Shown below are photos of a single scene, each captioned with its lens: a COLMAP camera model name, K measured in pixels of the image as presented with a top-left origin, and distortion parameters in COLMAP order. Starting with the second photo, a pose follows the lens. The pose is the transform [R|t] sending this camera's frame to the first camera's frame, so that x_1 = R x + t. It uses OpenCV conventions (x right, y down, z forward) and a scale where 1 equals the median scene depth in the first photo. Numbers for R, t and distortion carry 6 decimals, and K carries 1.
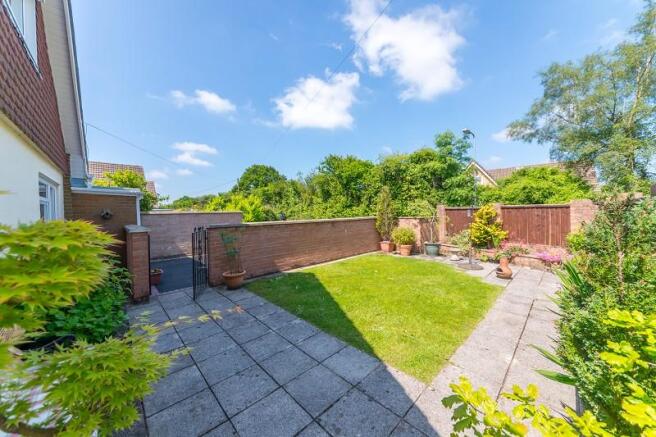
lens RADIAL K [[235.2, 0, 328.0], [0, 235.2, 218.5], [0, 0, 1]] dist [0.000629, 0.000050]
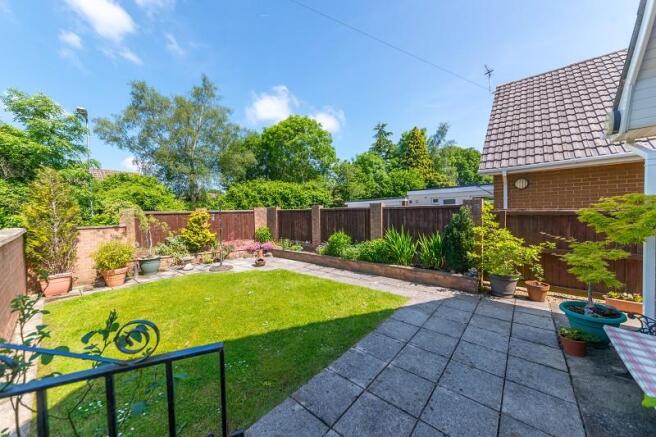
lens RADIAL K [[235.2, 0, 328.0], [0, 235.2, 218.5], [0, 0, 1]] dist [0.000629, 0.000050]
pose [[-0.118008, -0.011735, 0.992943, -0.914346], [0.046896, 0.998749, 0.017377, -0.022640], [-0.991905, 0.048615, -0.117310, 1.189468]]
